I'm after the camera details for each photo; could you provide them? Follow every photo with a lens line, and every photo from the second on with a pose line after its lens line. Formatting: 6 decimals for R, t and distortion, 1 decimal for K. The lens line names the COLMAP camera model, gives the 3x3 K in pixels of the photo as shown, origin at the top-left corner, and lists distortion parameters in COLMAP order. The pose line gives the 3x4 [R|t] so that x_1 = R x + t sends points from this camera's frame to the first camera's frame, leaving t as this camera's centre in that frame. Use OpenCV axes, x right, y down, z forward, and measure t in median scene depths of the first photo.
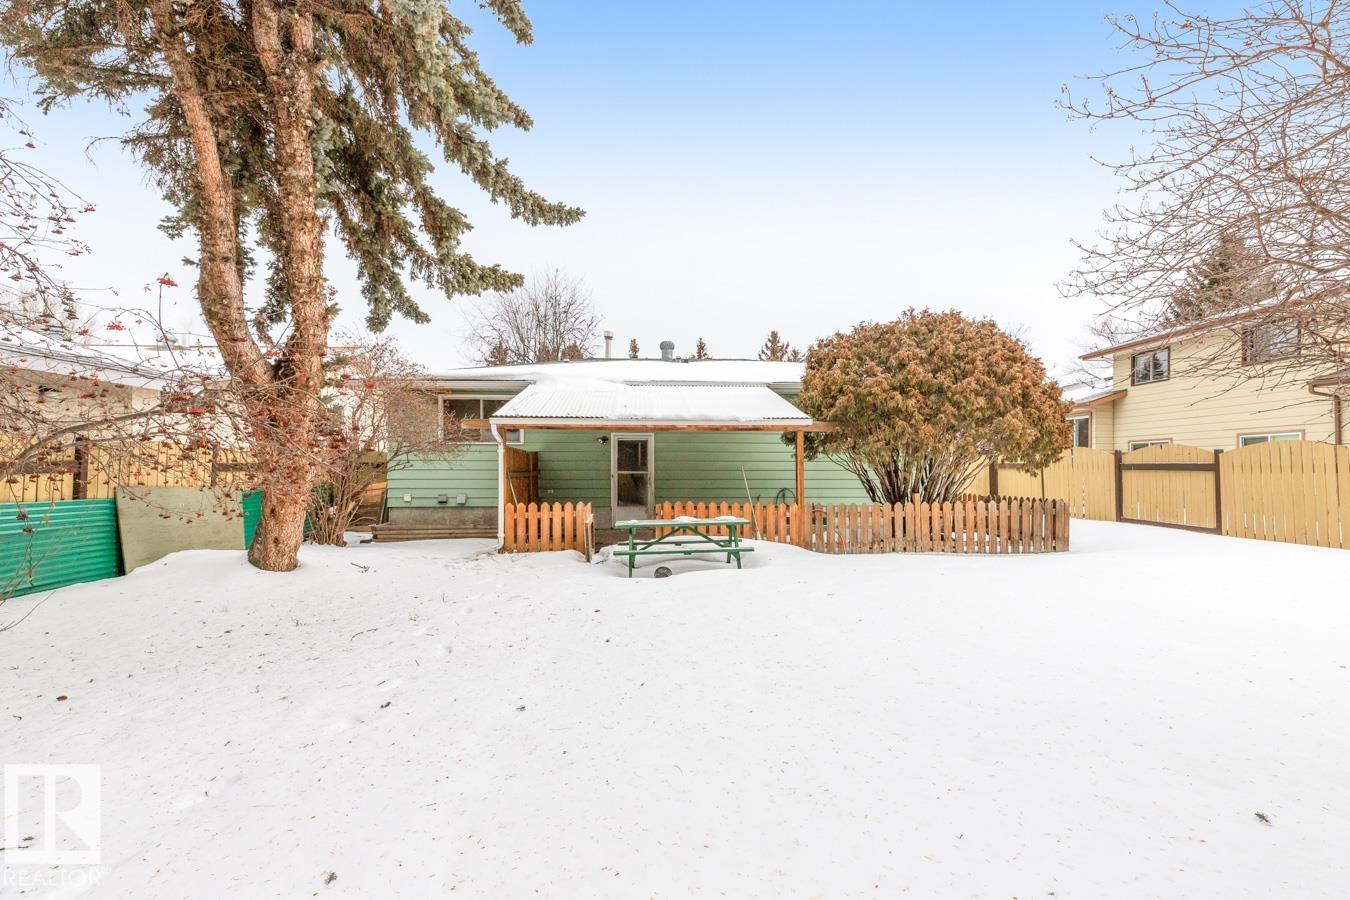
lens RADIAL K [[583.1, 0, 675.0], [0, 583.1, 517.6], [0, 0, 1]] dist [0.047583, 0.000110]
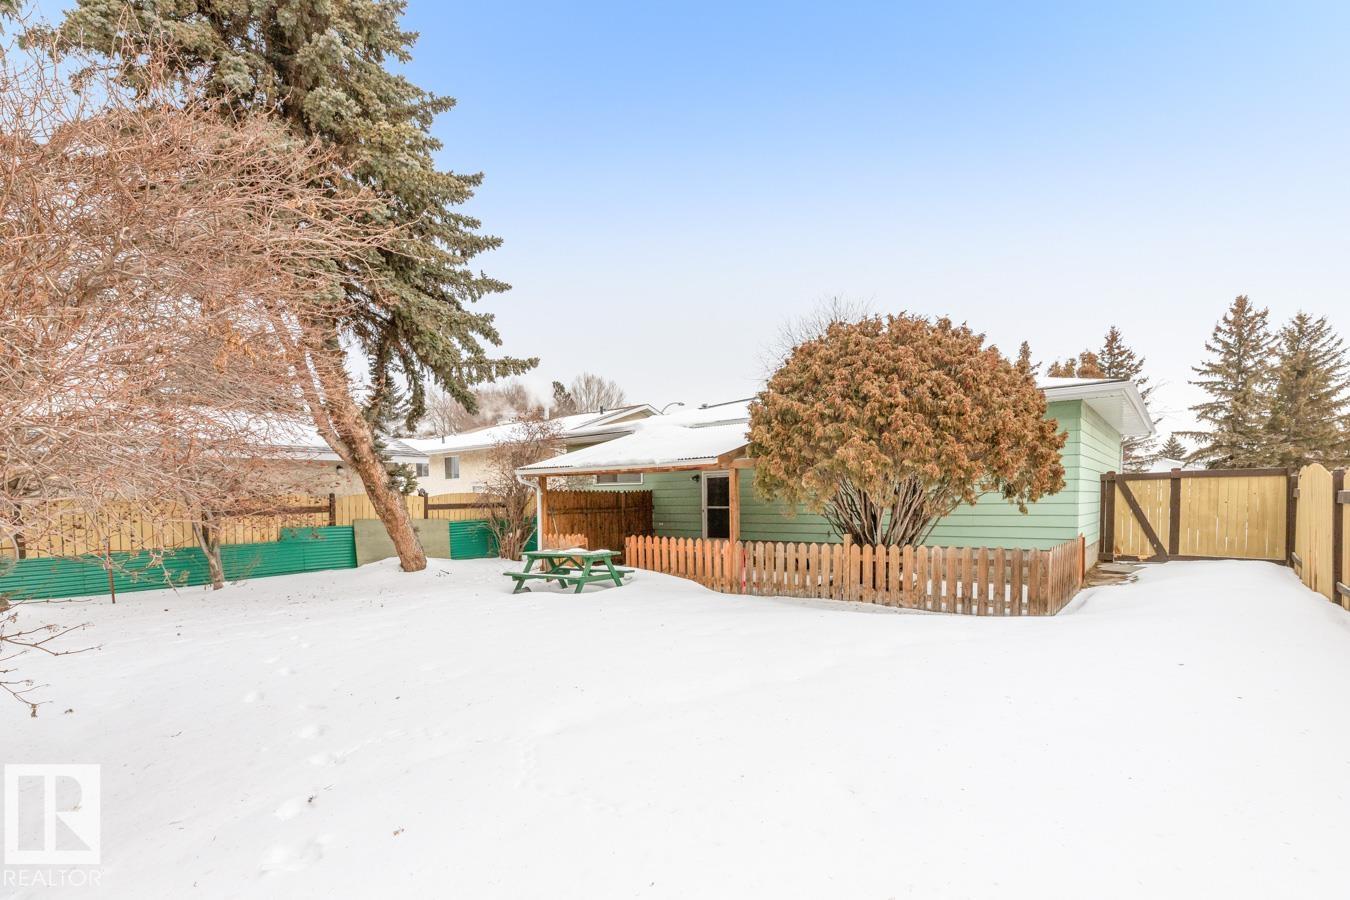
lens RADIAL K [[664.3, 0, 673.8], [0, 664.3, 508.1], [0, 0, 1]] dist [0.003122, 0.000691]
pose [[0.740562, -0.005849, -0.671963, 0.847380], [-0.046179, 0.997155, -0.059573, -0.006696], [0.670400, 0.075148, 0.738185, 0.106032]]
